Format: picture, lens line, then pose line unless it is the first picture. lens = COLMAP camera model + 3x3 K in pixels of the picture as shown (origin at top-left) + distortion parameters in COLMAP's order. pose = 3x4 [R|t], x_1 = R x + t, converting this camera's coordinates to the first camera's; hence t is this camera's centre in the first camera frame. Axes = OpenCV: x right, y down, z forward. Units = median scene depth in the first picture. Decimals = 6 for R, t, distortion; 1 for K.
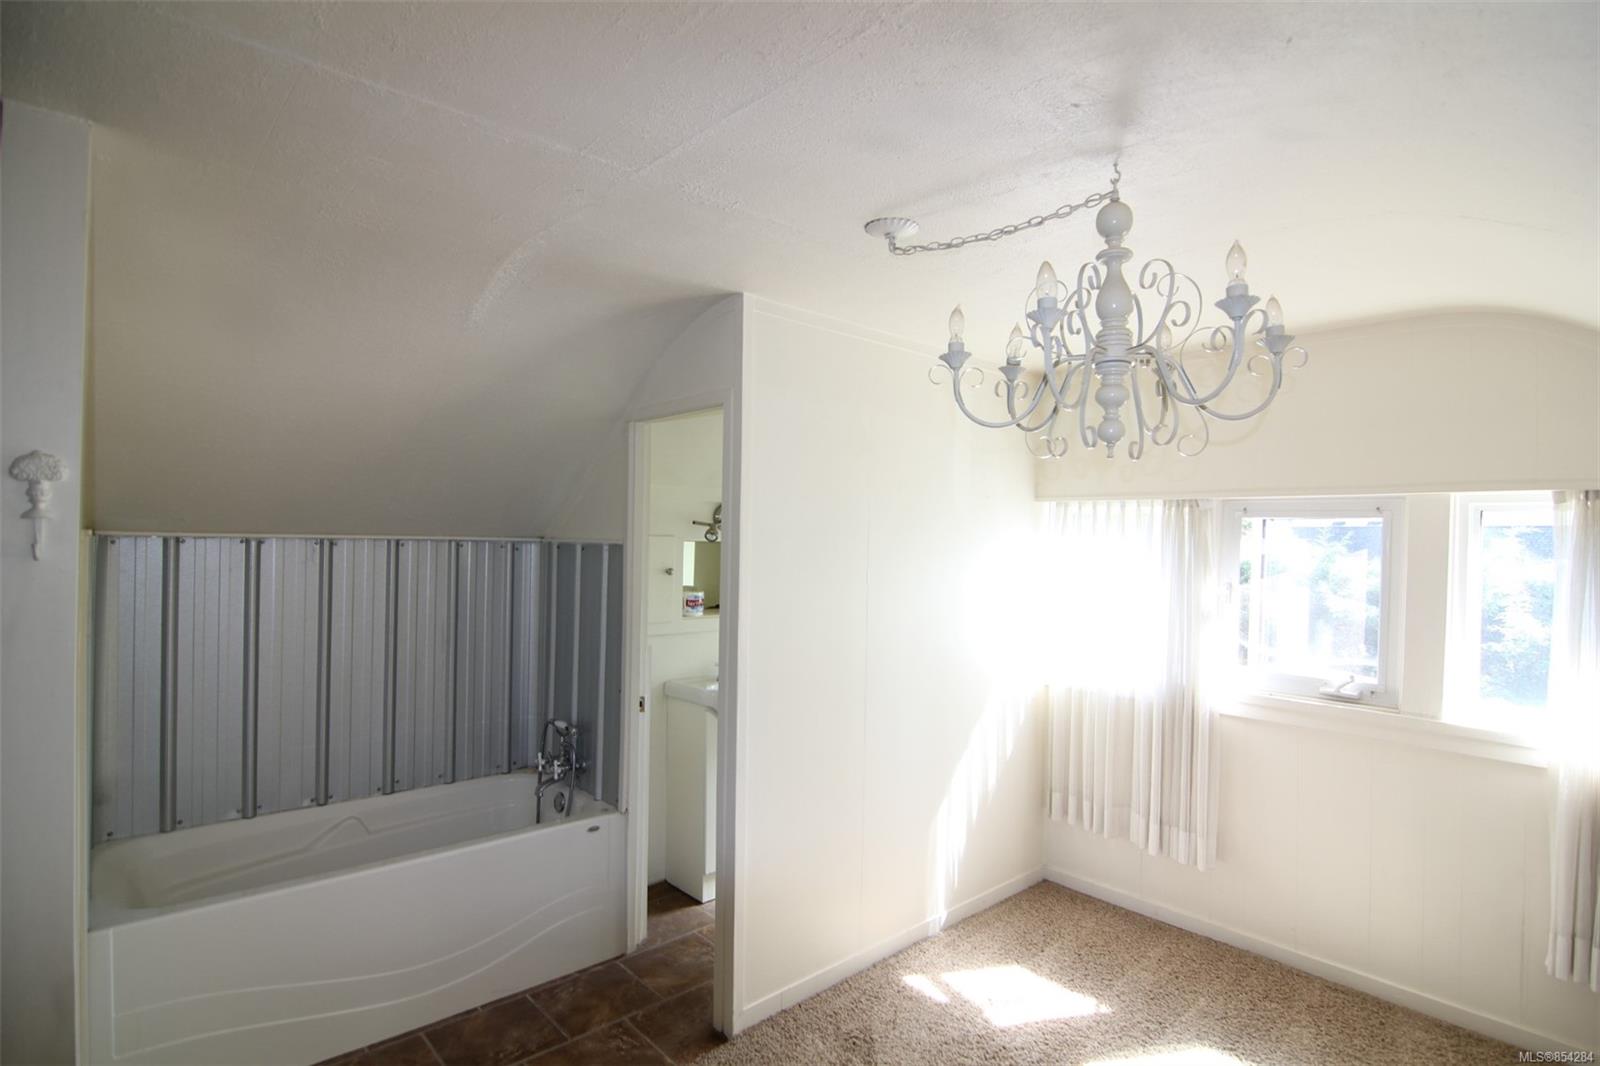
lens RADIAL K [[823.1, 0, 799.9], [0, 823.1, 532.1], [0, 0, 1]] dist [-0.030128, -0.000912]
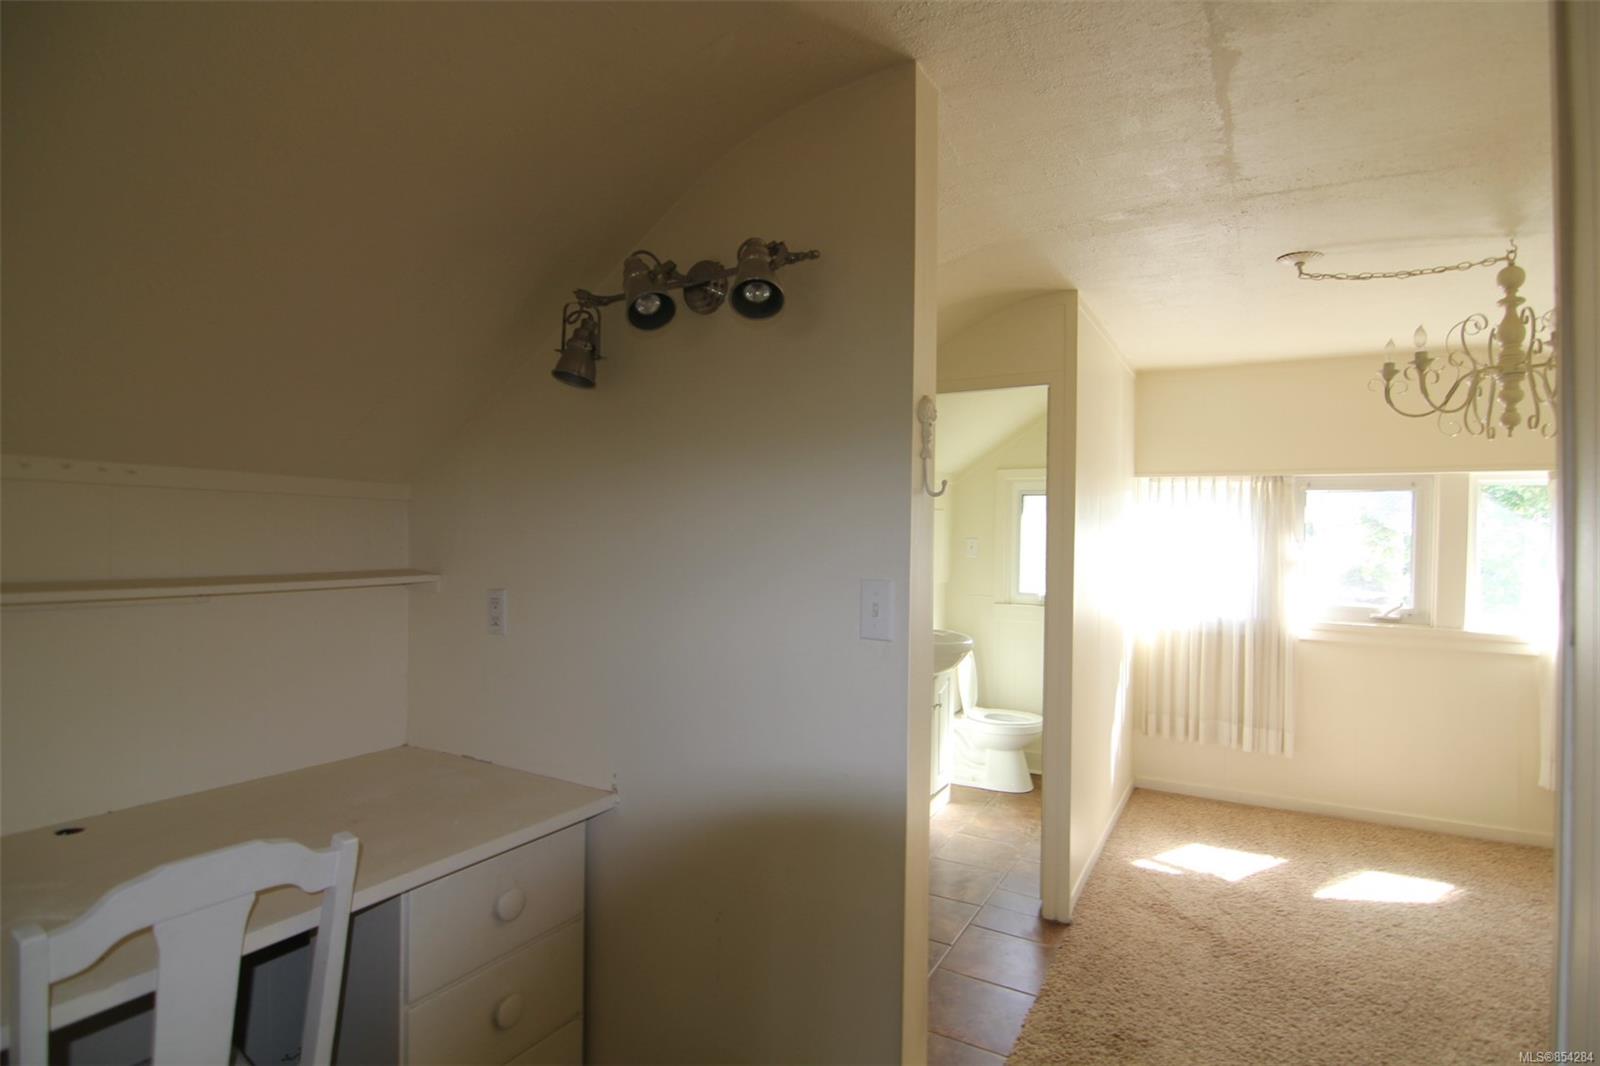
lens RADIAL K [[823.1, 0, 801.1], [0, 823.1, 530.3], [0, 0, 1]] dist [-0.030128, -0.000912]
pose [[0.947368, -0.002610, 0.320137, -0.742240], [-0.001161, 0.999932, 0.011587, 0.036886], [-0.320146, -0.011349, 0.947300, 0.011545]]
